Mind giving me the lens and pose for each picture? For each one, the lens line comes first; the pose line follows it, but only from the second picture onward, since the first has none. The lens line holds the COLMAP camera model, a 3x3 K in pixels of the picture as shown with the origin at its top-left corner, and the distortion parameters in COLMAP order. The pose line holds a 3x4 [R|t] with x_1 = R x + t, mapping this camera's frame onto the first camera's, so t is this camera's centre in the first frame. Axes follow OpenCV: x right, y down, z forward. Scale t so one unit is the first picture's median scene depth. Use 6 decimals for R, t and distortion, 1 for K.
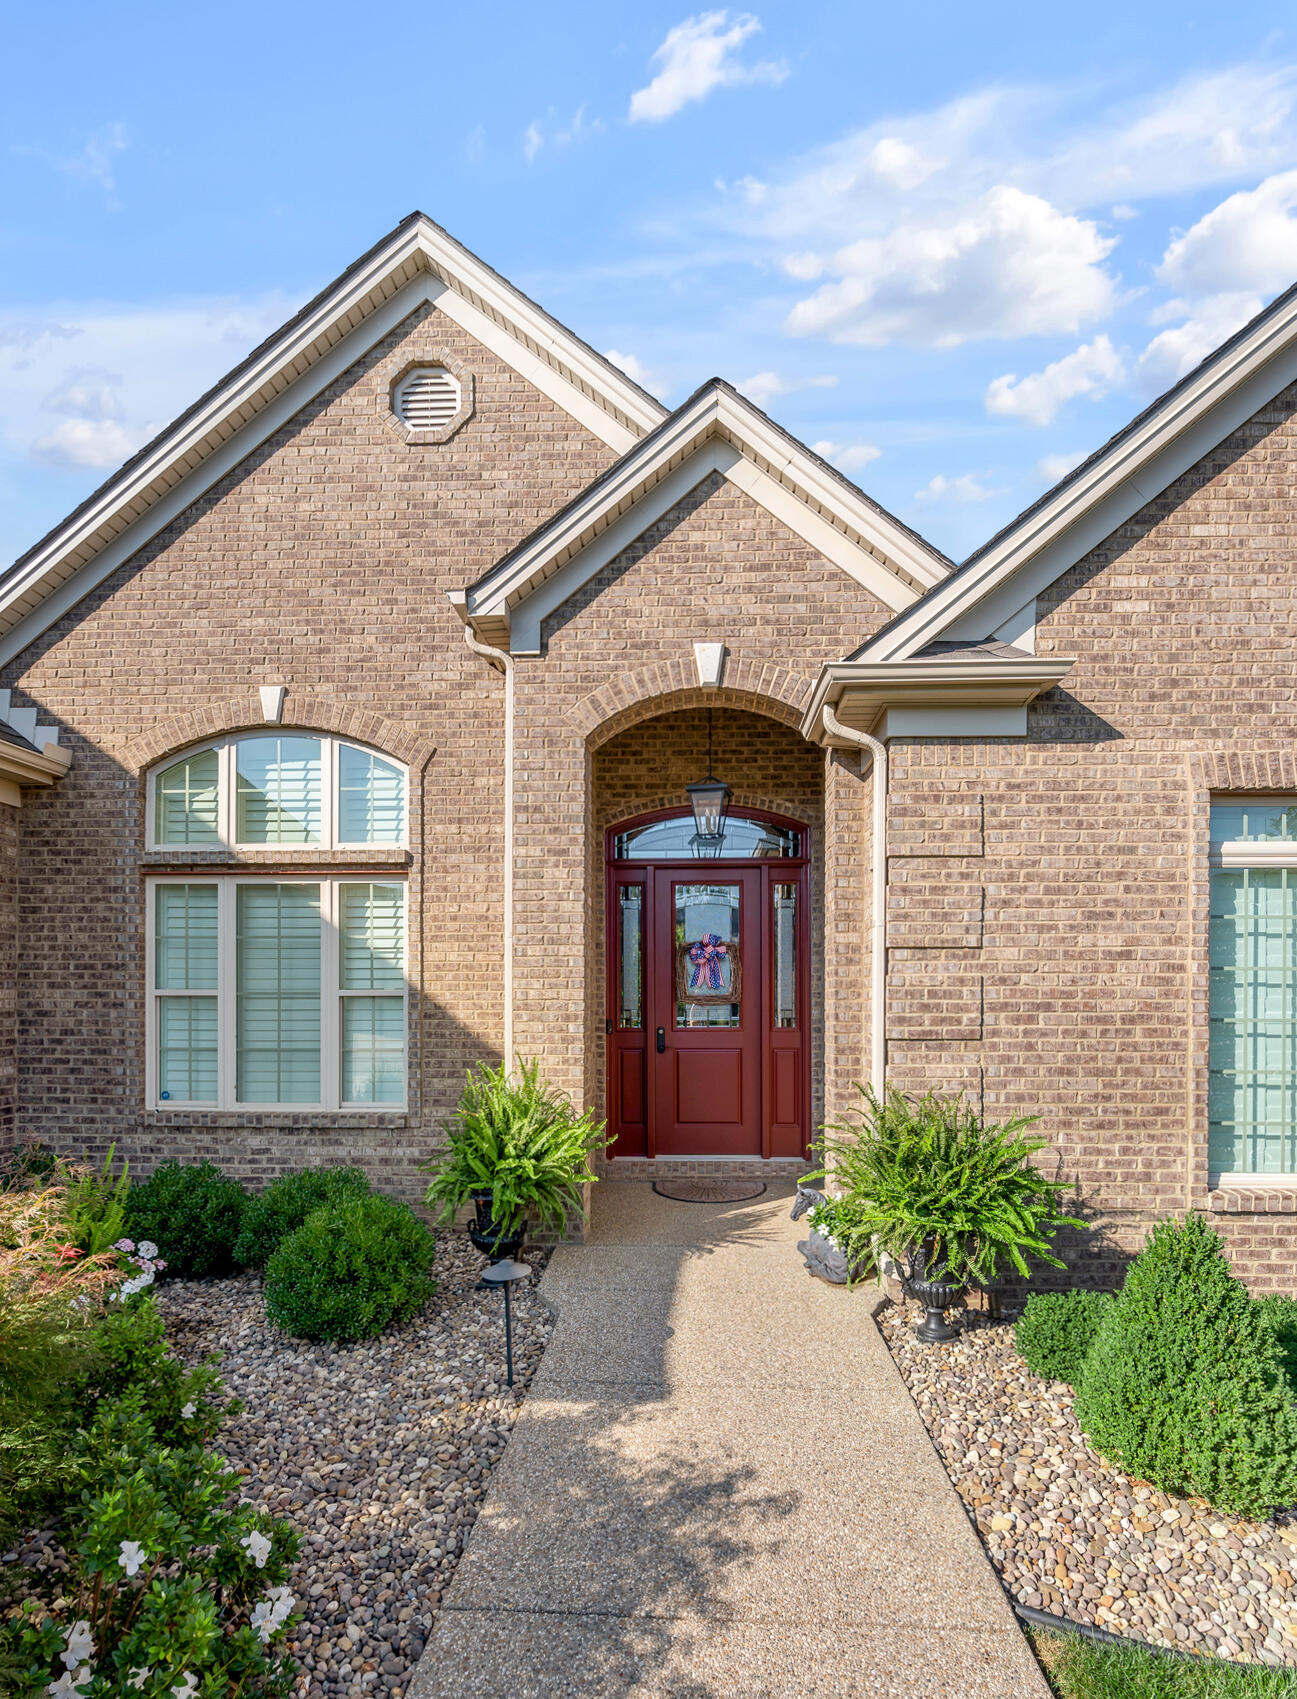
lens RADIAL K [[833.3, 0, 658.0], [0, 833.3, 1001.0], [0, 0, 1]] dist [-0.005681, -0.001777]
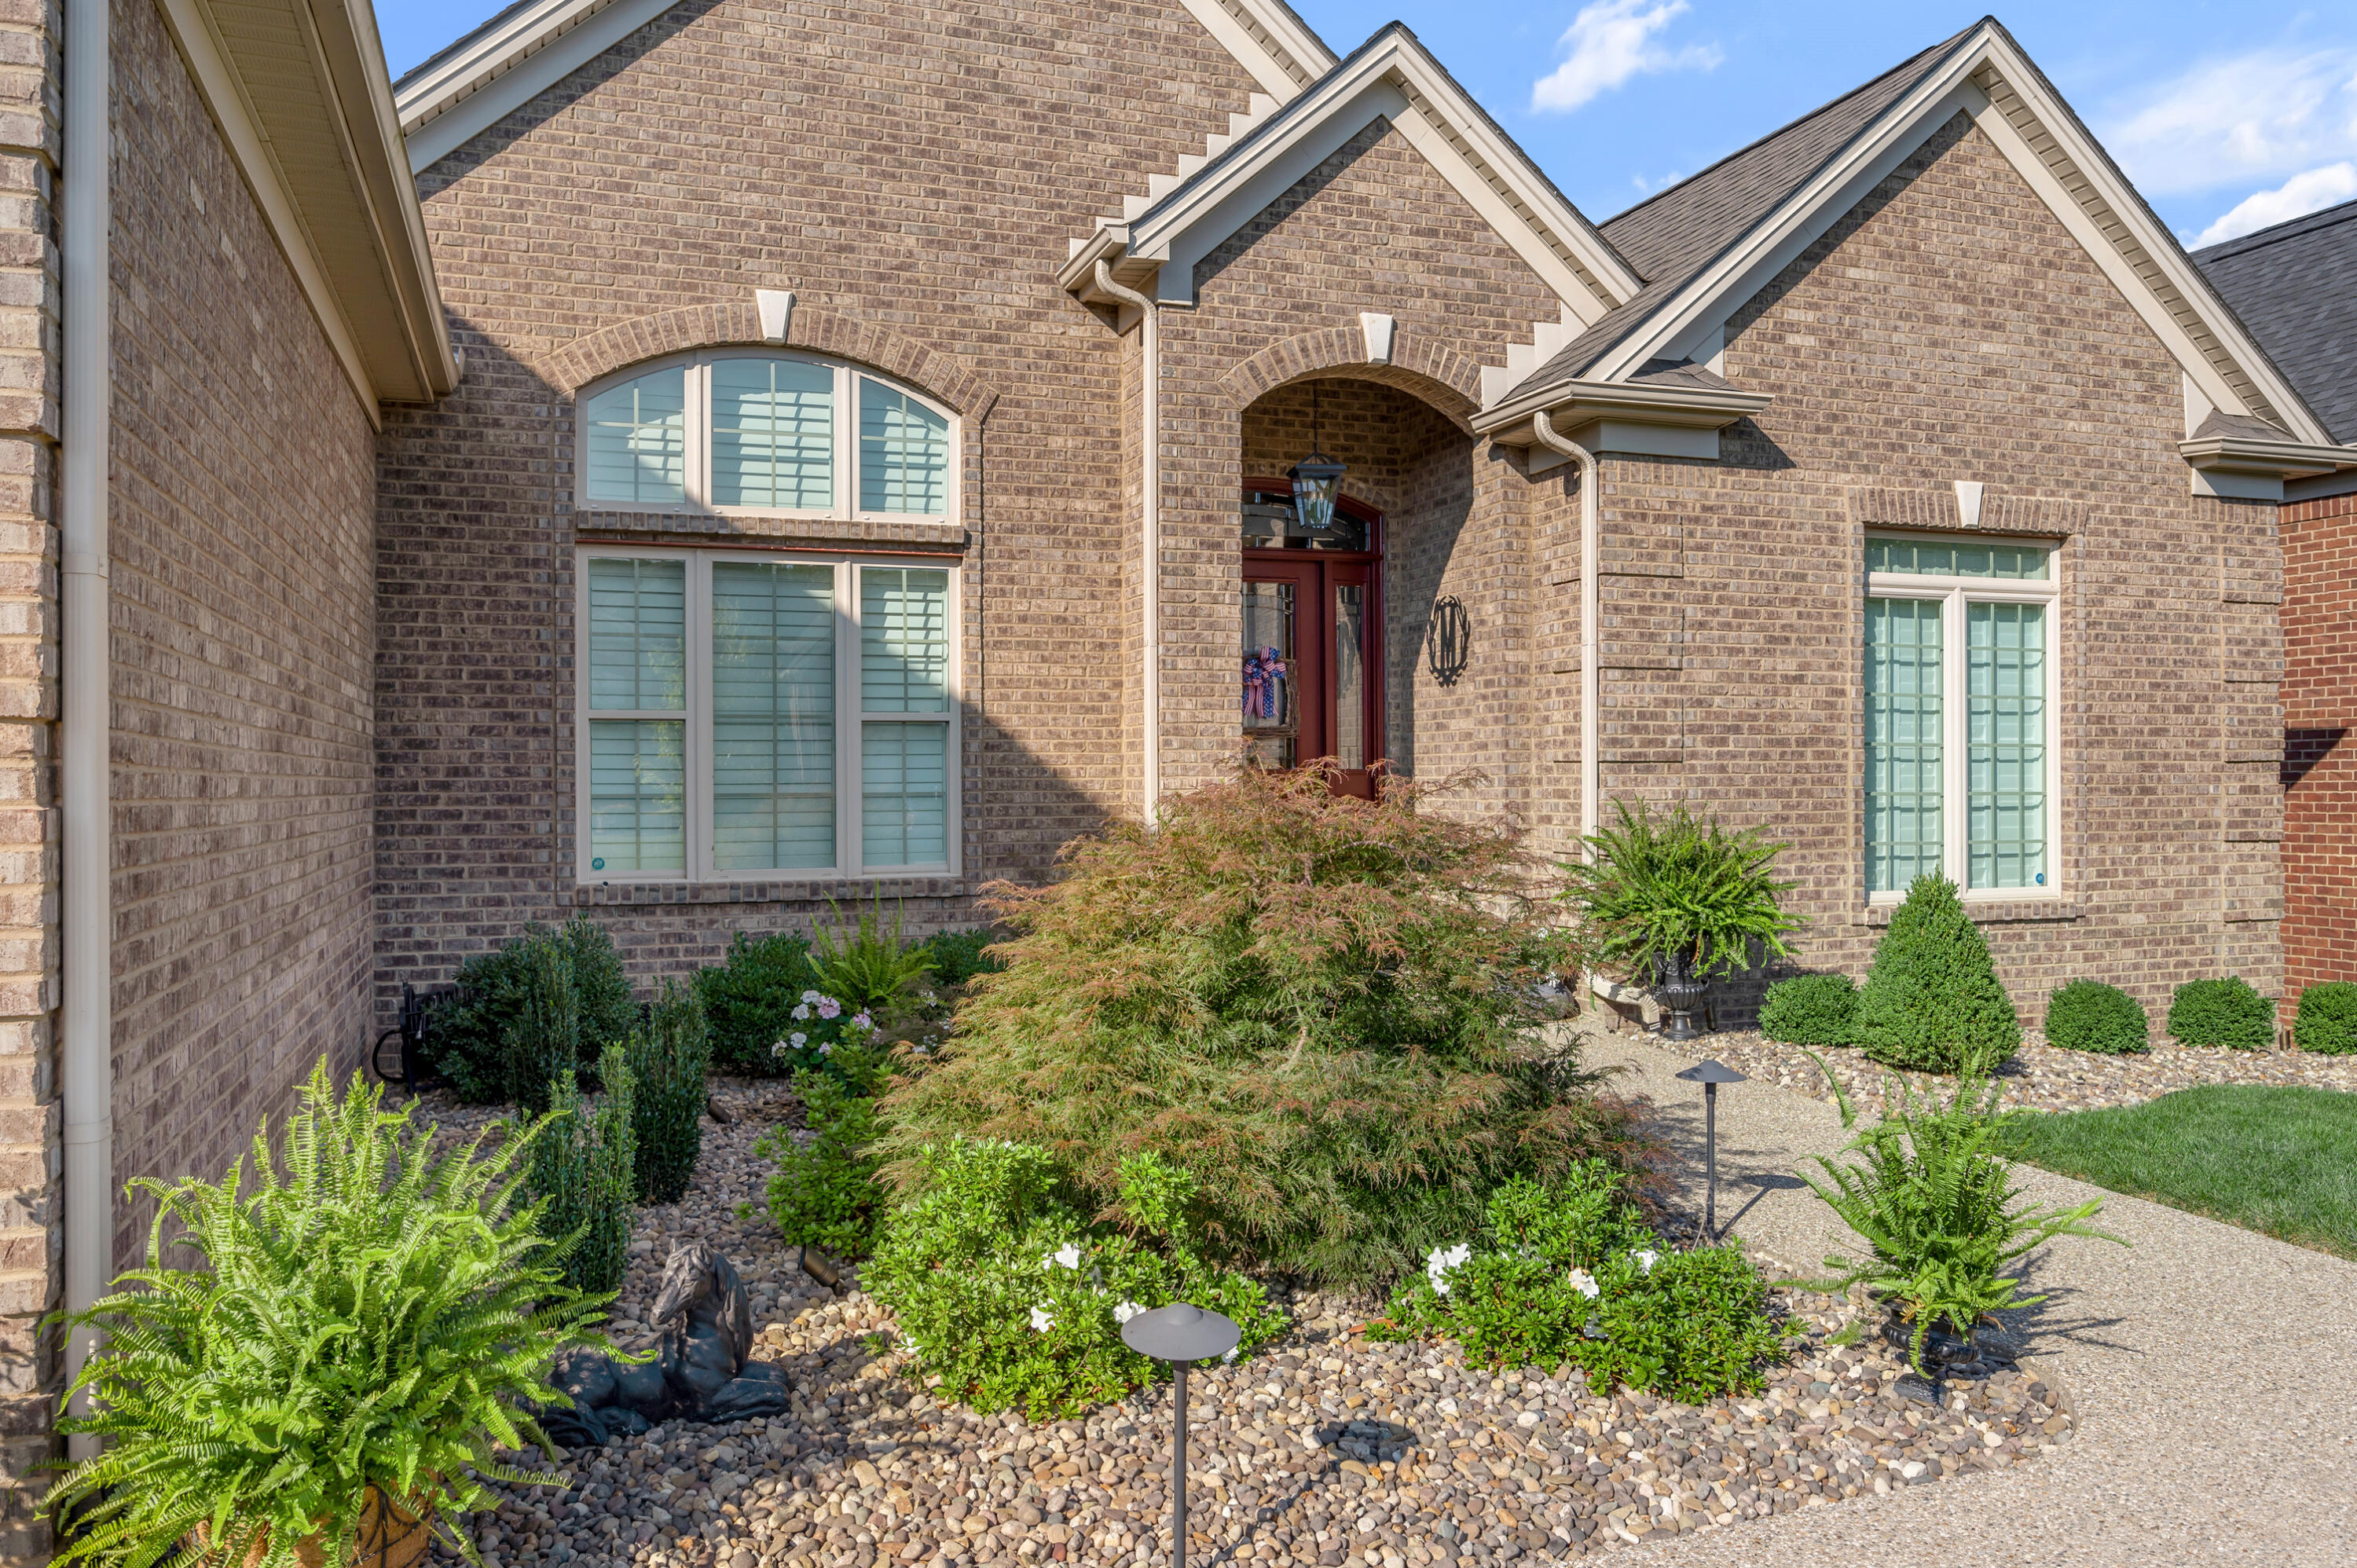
lens RADIAL K [[1741.7, 0, 1178.5], [0, 1741.7, 784.0], [0, 0, 1]] dist [-0.026854, 0.003195]
pose [[0.931729, -0.004904, 0.363121, -0.782415], [0.005583, 0.999984, -0.000820, 0.060259], [-0.363111, 0.002792, 0.931742, -0.603637]]
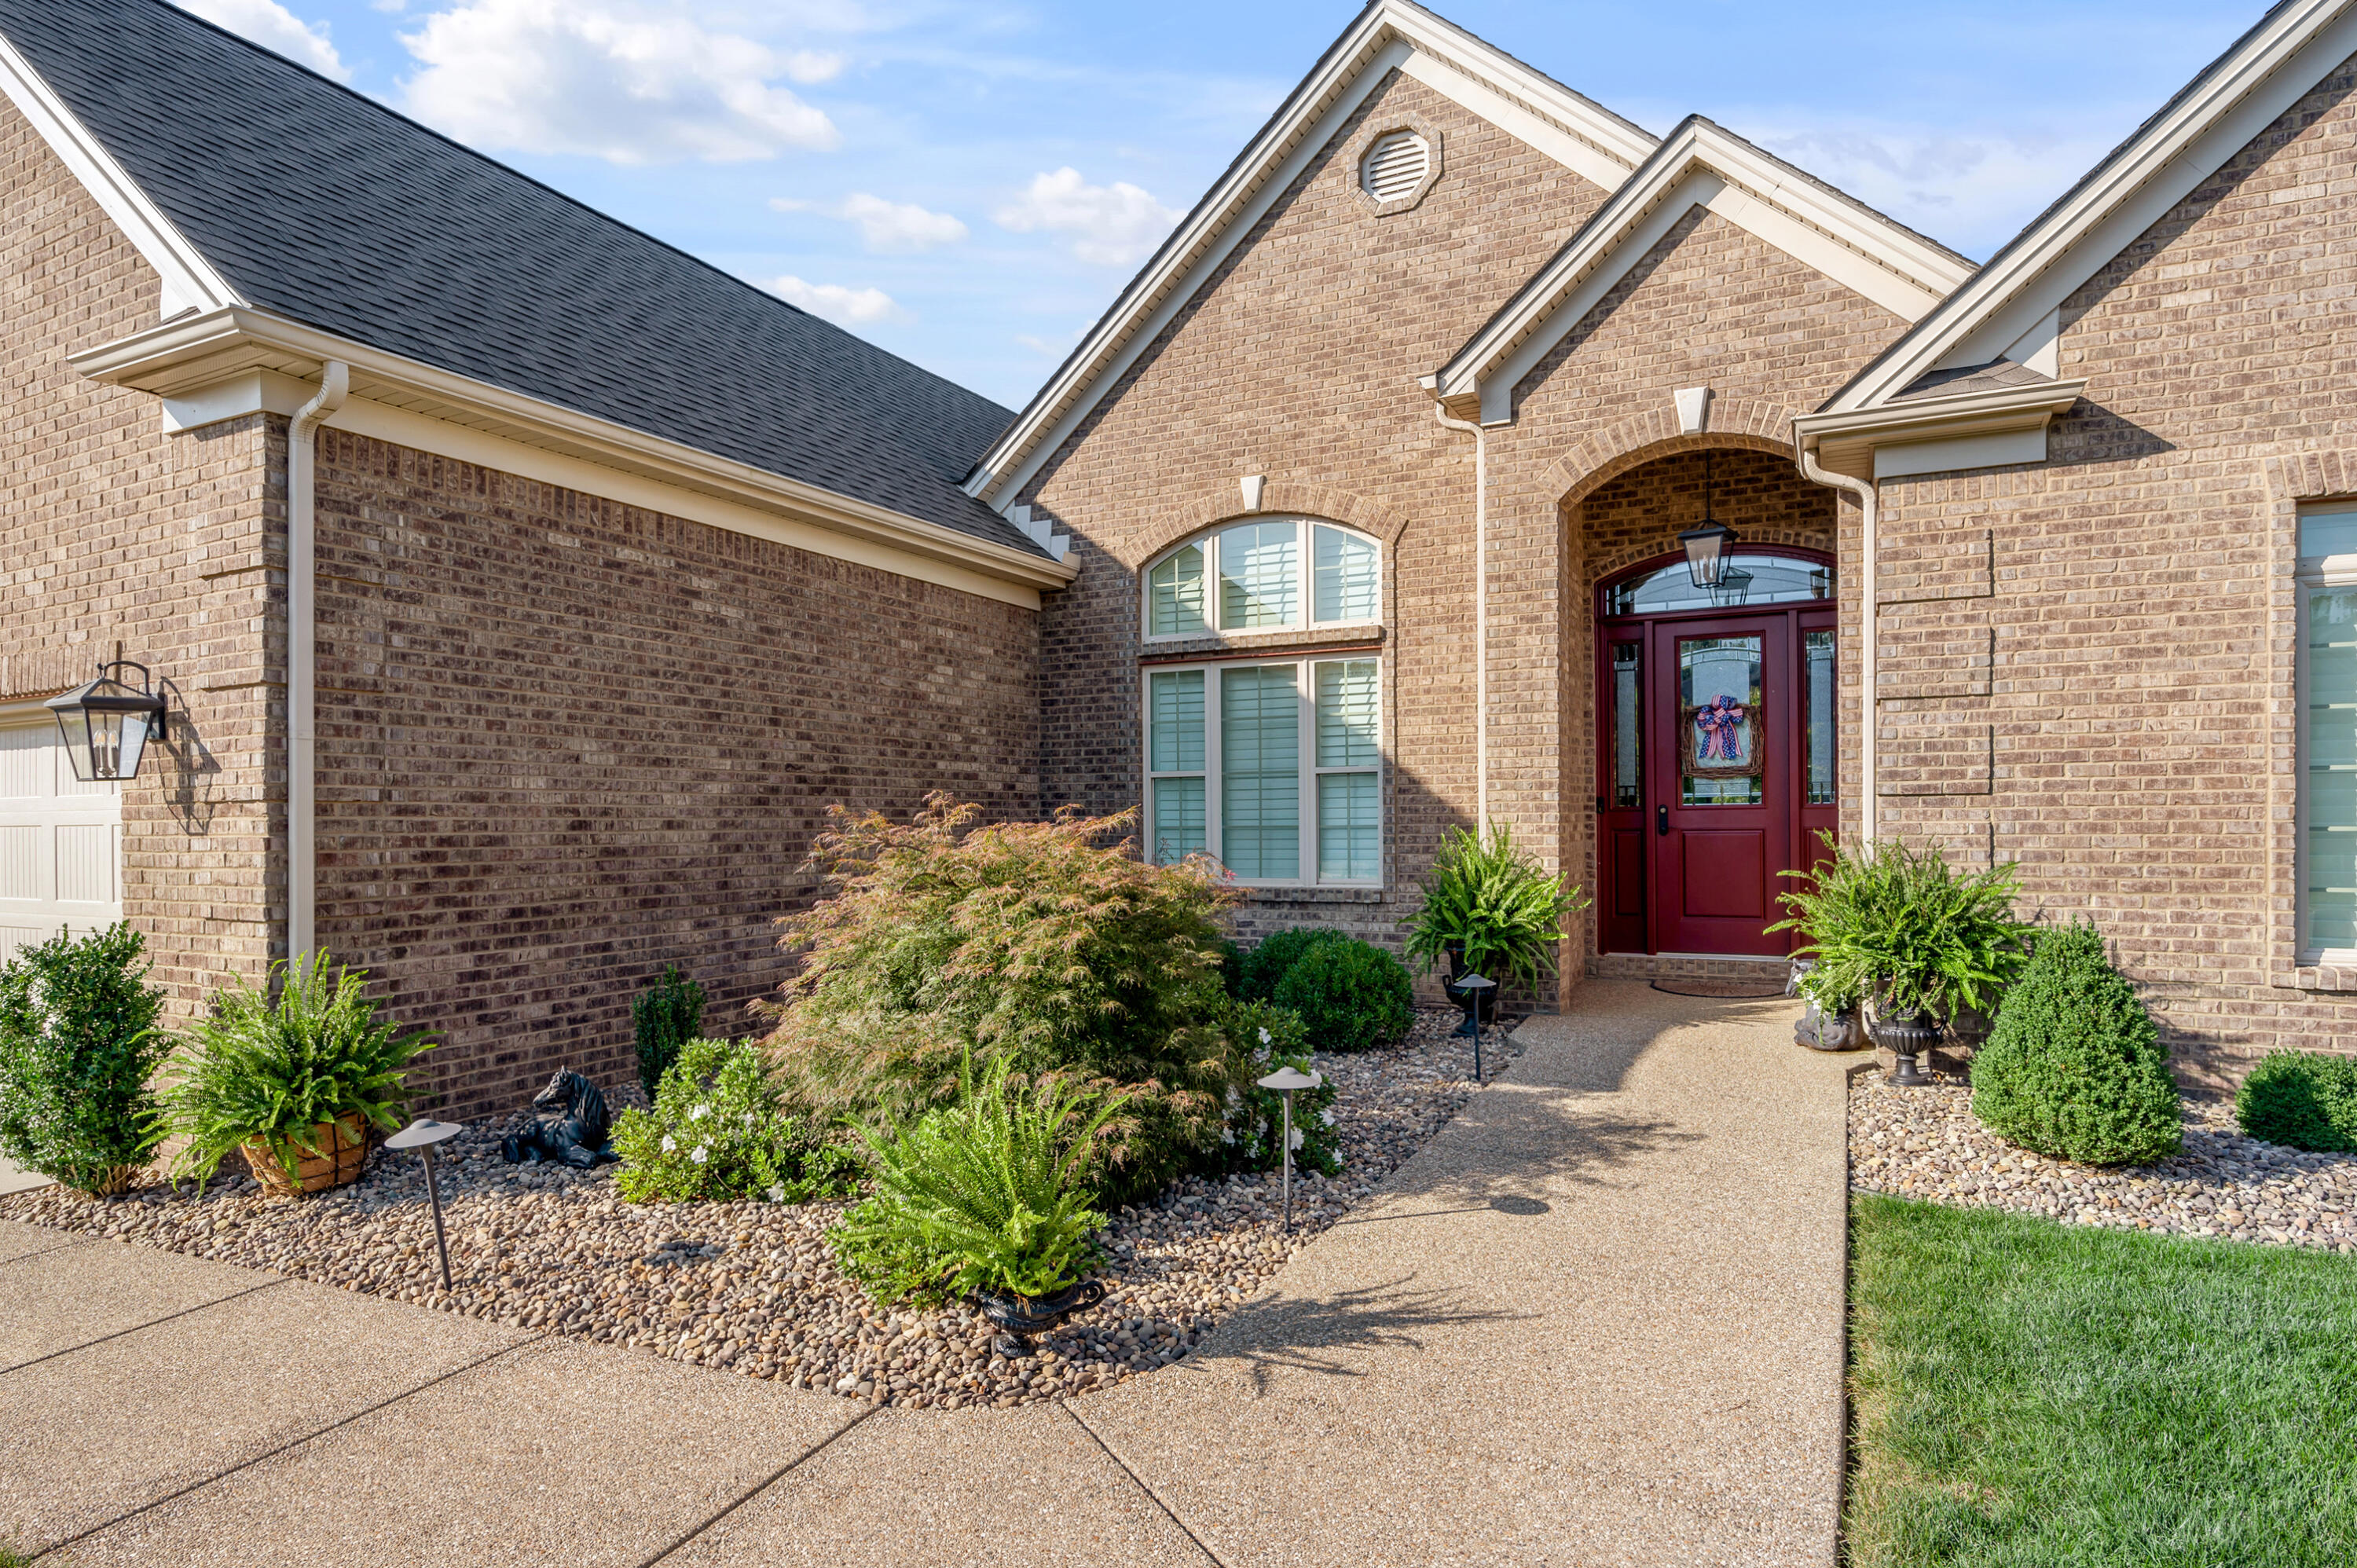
lens RADIAL K [[1280.0, 0, 1179.8], [0, 1280.0, 831.6], [0, 0, 1]] dist [-0.016656, 0.003122]
pose [[0.909803, -0.004280, -0.415019, 0.130456], [0.008232, 0.999936, 0.007734, 0.059121], [0.414960, -0.010453, 0.909780, -0.562713]]
